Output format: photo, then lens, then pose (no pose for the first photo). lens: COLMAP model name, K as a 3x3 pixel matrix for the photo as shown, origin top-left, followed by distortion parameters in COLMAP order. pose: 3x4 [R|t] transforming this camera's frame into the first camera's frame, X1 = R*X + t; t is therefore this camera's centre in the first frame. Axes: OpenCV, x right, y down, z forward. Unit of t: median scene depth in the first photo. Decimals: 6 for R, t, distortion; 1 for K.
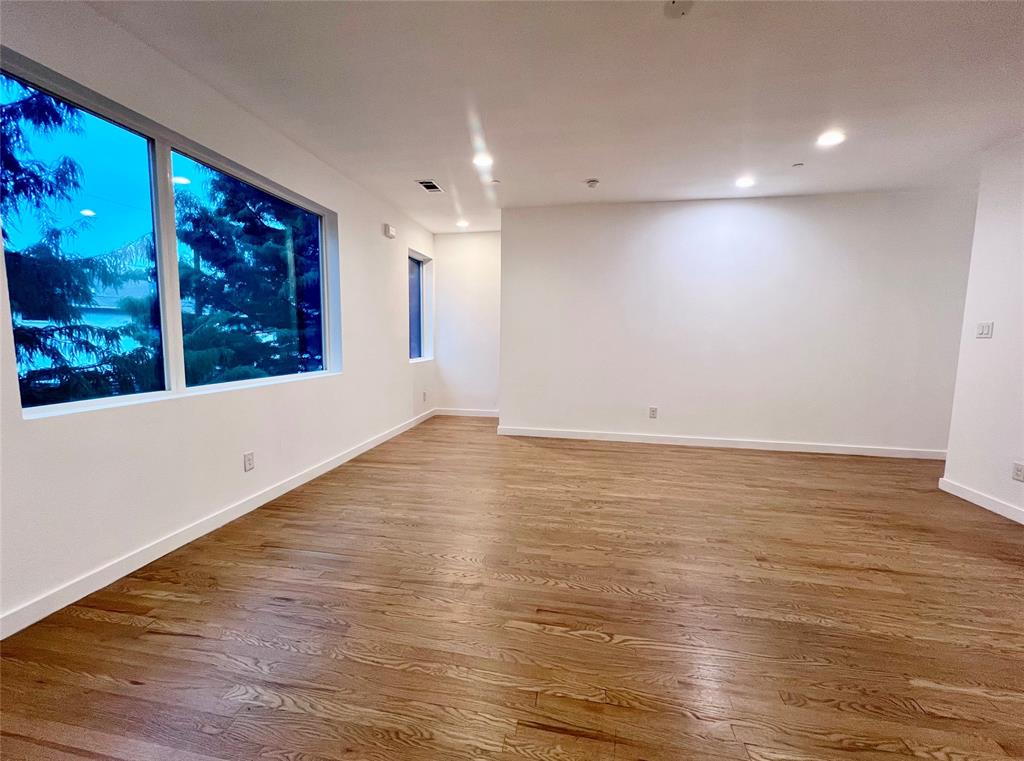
lens RADIAL K [[420.4, 0, 512.0], [0, 420.4, 380.5], [0, 0, 1]] dist [0.001772, -0.000129]
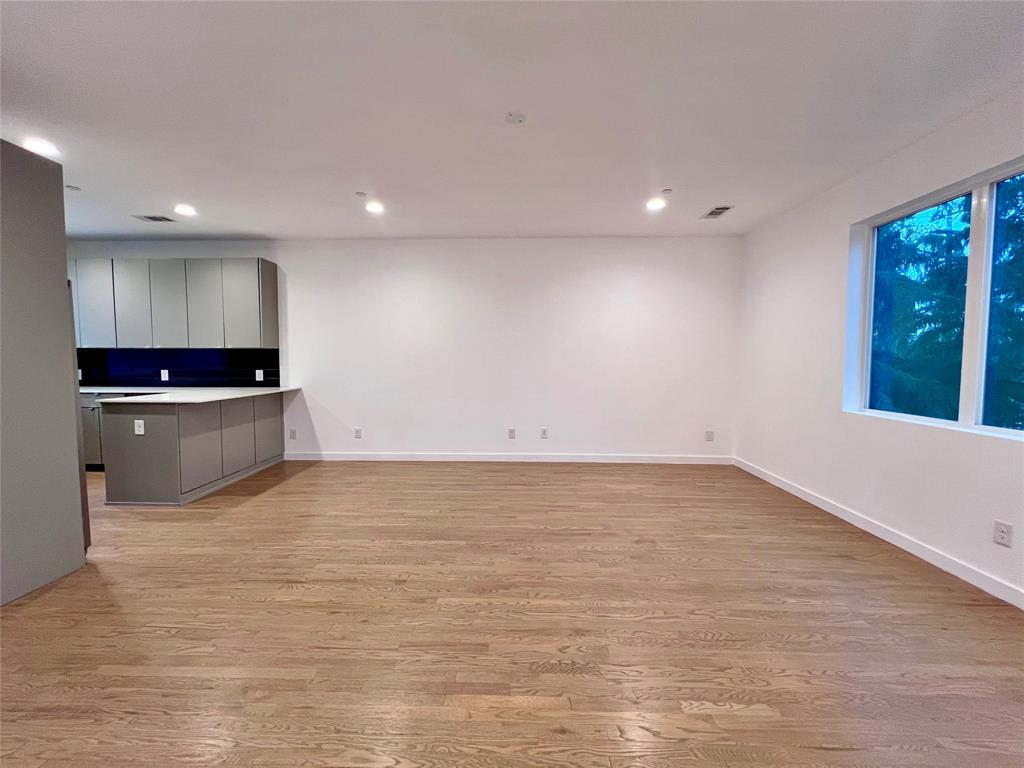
lens RADIAL K [[413.7, 0, 512.0], [0, 413.7, 384.0], [0, 0, 1]] dist [-0.000097, -0.000048]
pose [[-0.988779, -0.006654, -0.149241, 0.436092], [-0.031167, 0.986212, 0.162524, -0.198410], [0.146102, 0.165352, -0.975353, 1.758891]]
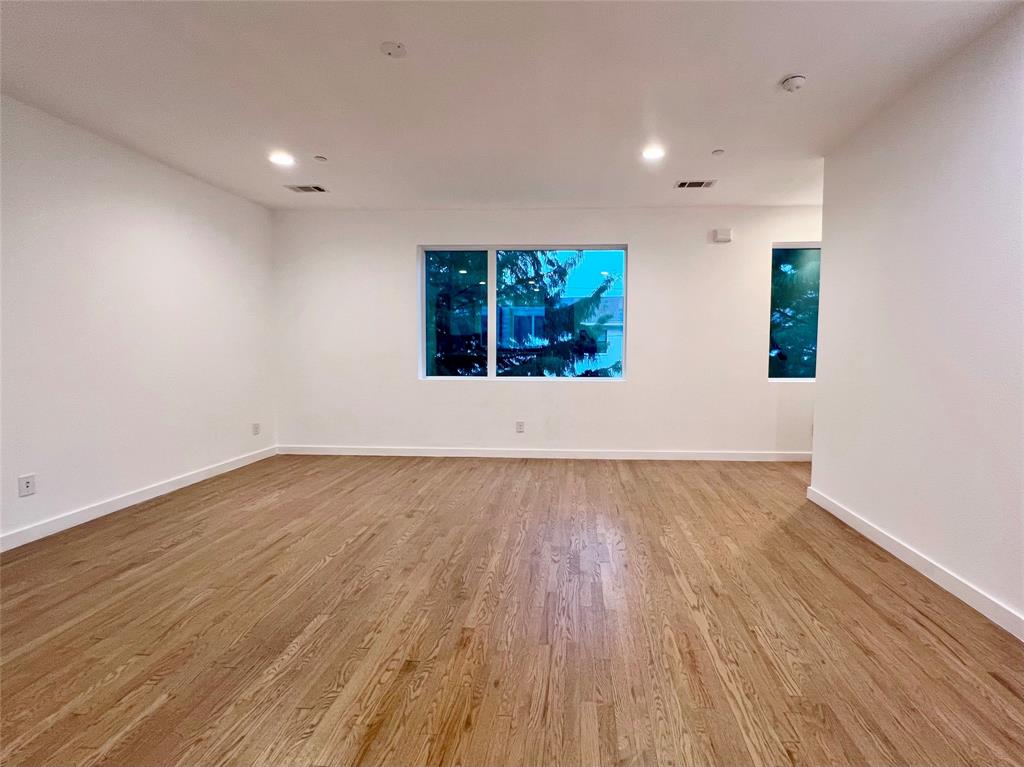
lens RADIAL K [[448.4, 0, 554.4], [0, 448.4, 381.1], [0, 0, 1]] dist [-0.002121, -0.000340]
pose [[0.126935, 0.067826, -0.989589, 1.205111], [-0.105986, 0.992875, 0.054457, -0.099405], [0.986232, 0.097970, 0.133220, 0.991935]]
